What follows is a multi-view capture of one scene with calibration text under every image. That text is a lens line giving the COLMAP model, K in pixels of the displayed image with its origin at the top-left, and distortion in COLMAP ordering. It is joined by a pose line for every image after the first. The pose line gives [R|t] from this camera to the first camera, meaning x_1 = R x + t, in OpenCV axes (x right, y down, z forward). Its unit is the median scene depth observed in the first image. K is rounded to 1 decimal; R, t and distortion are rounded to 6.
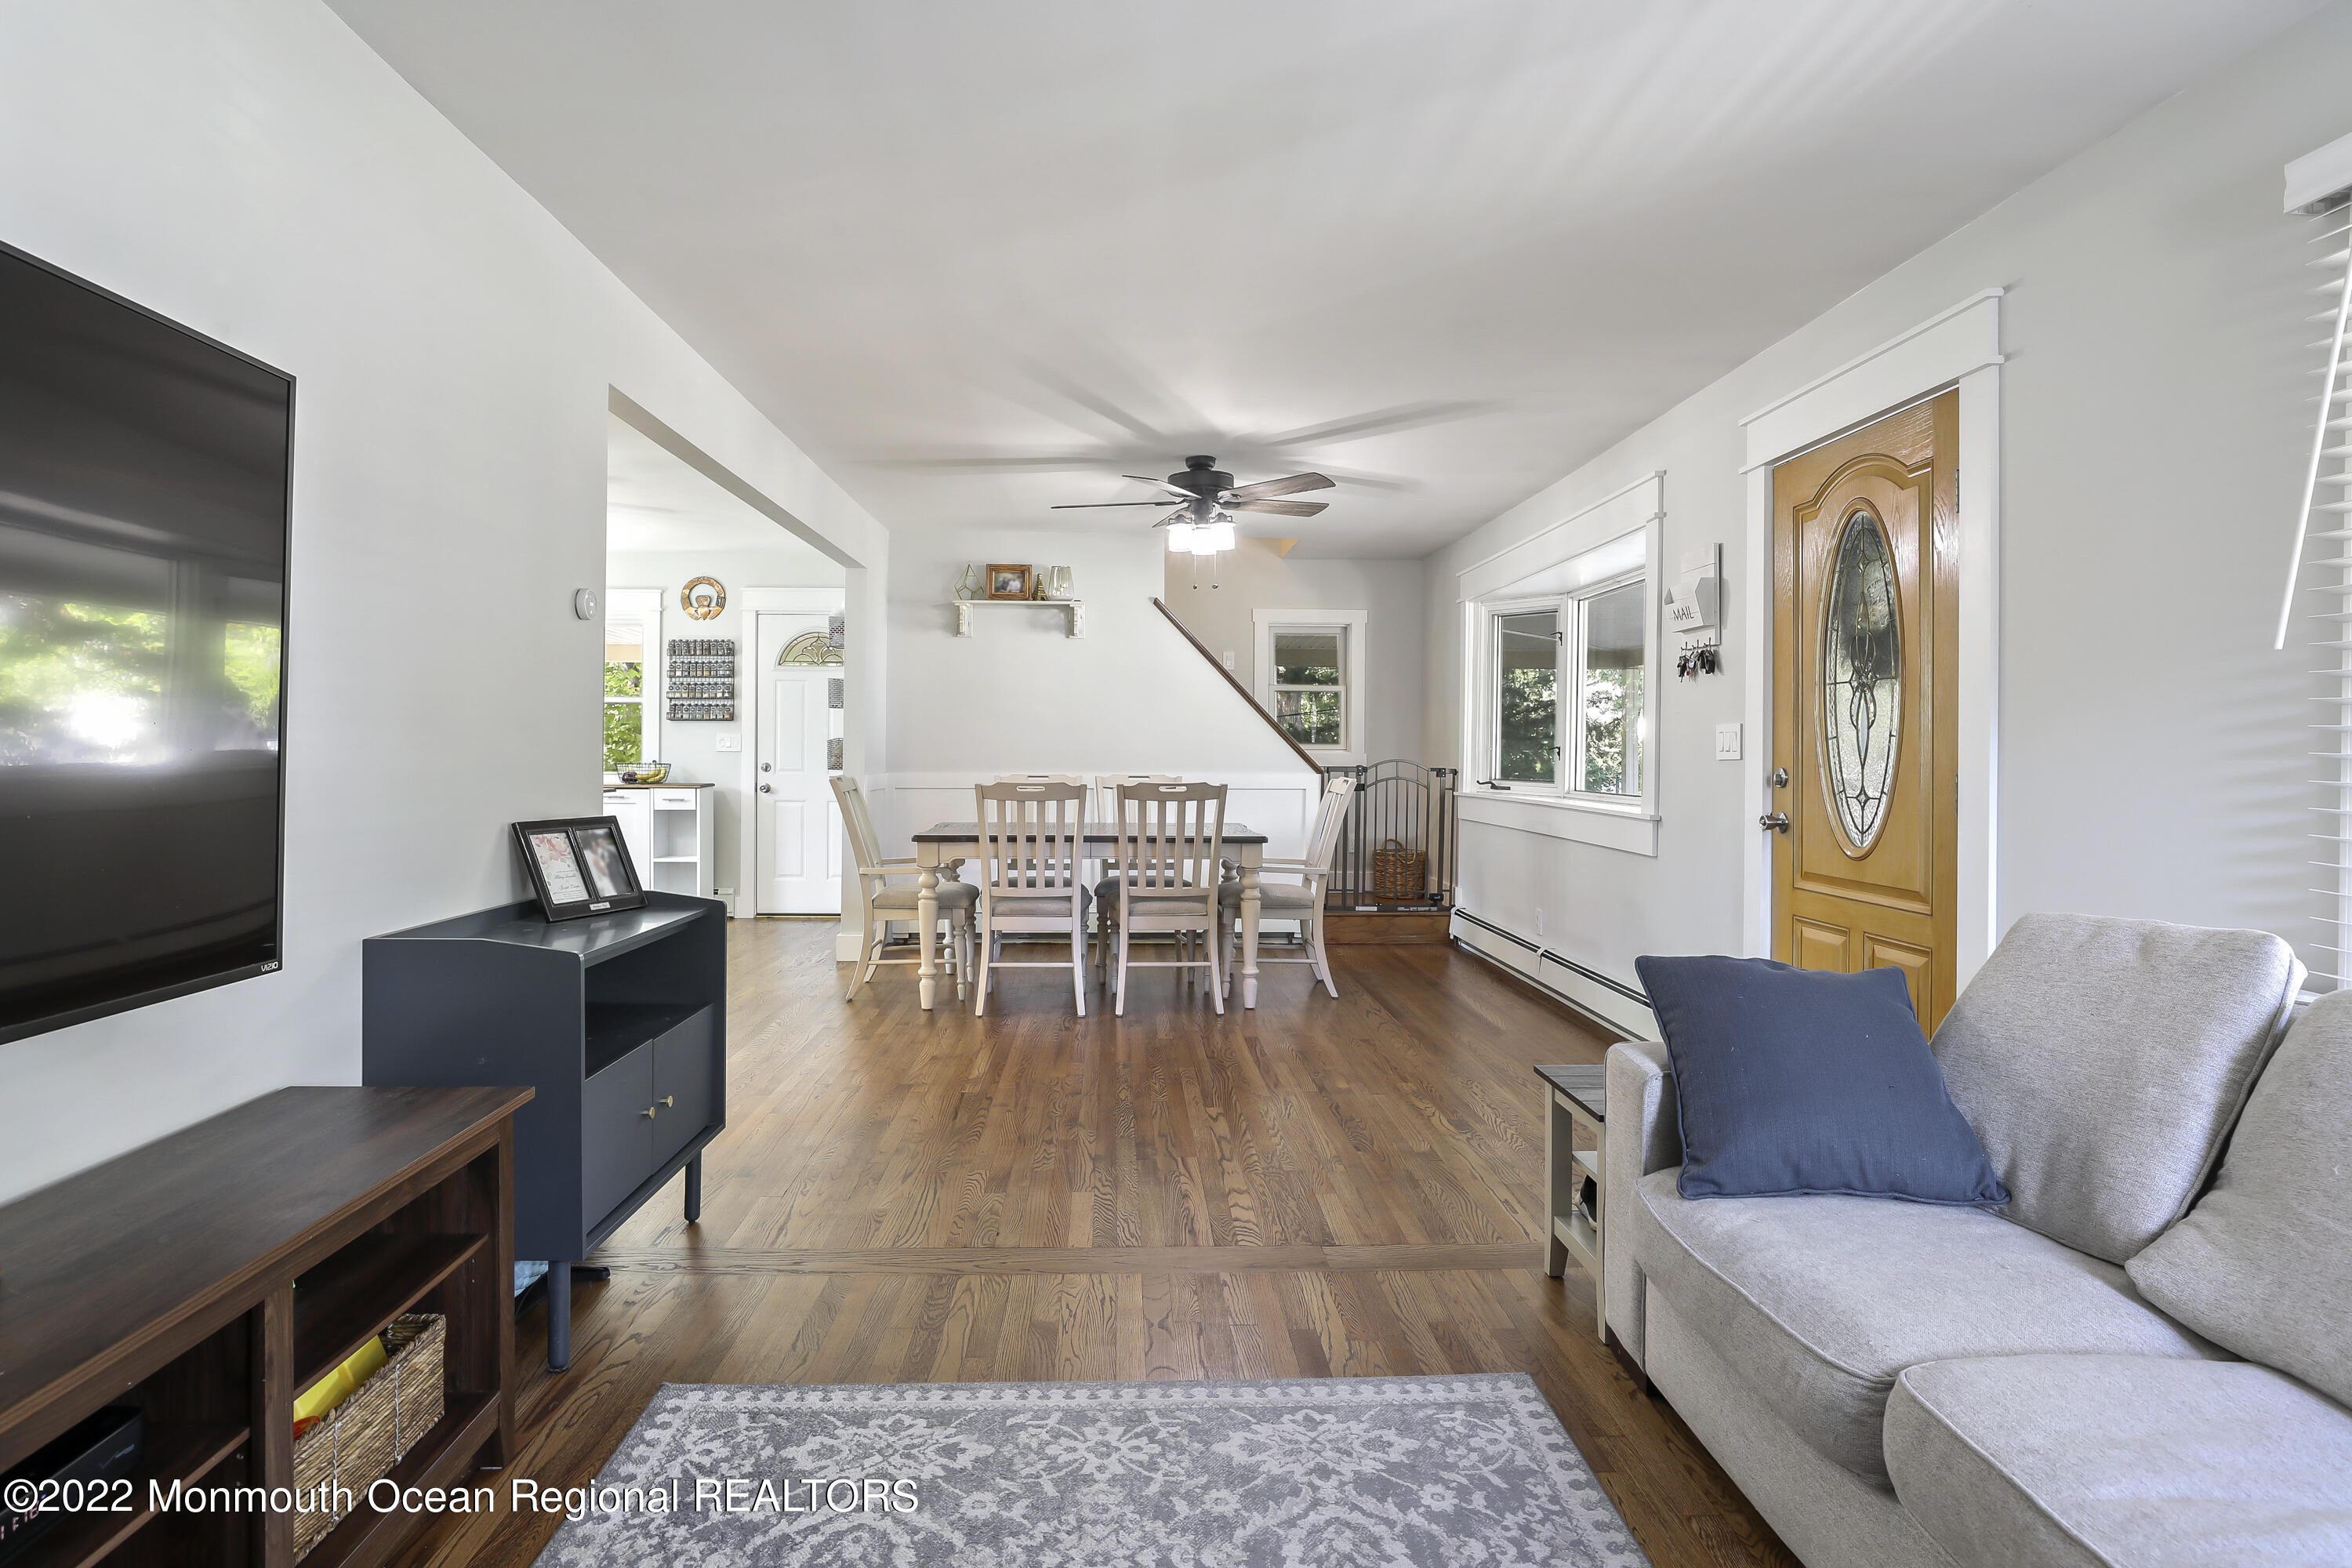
lens RADIAL K [[1286.4, 0, 1171.7], [0, 1286.4, 771.7], [0, 0, 1]] dist [-0.009478, 0.001408]
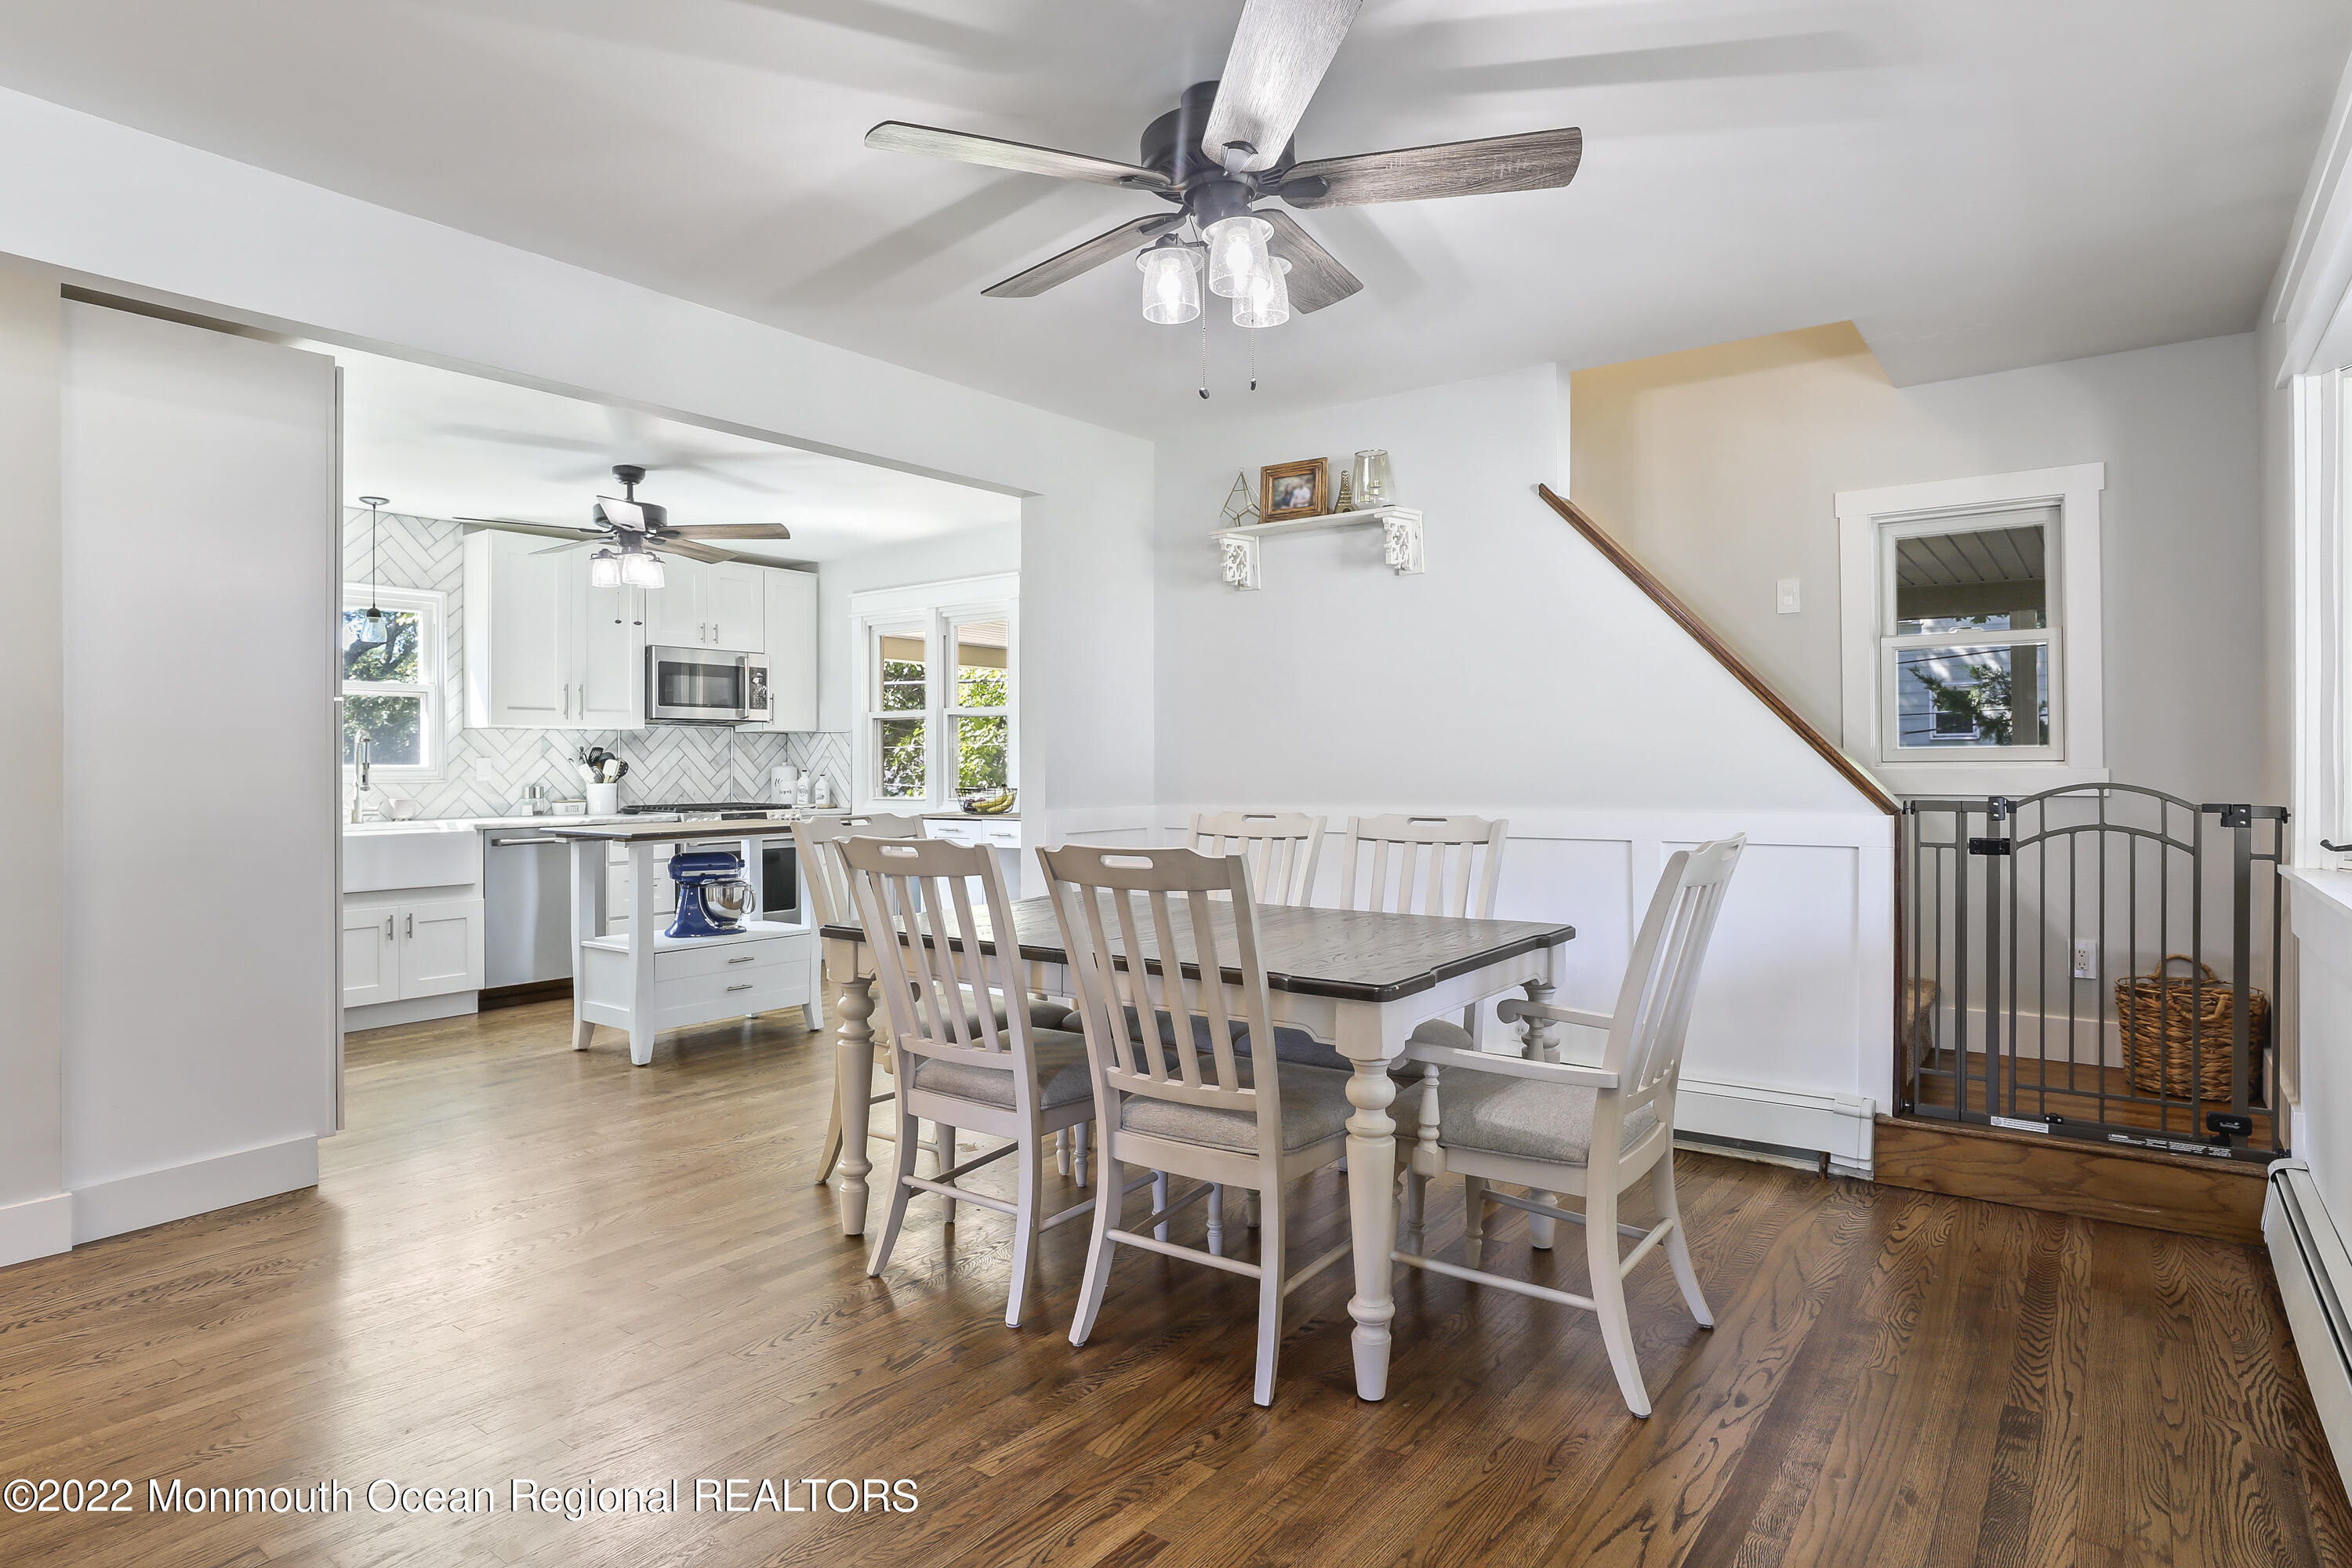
lens RADIAL K [[1286.4, 0, 1179.1], [0, 1286.4, 769.8], [0, 0, 1]] dist [-0.009478, 0.001408]
pose [[0.777526, -0.007904, -0.628801, 0.206044], [0.000371, 0.999927, -0.012110, -0.008935], [0.628851, 0.009182, 0.777472, 0.486339]]
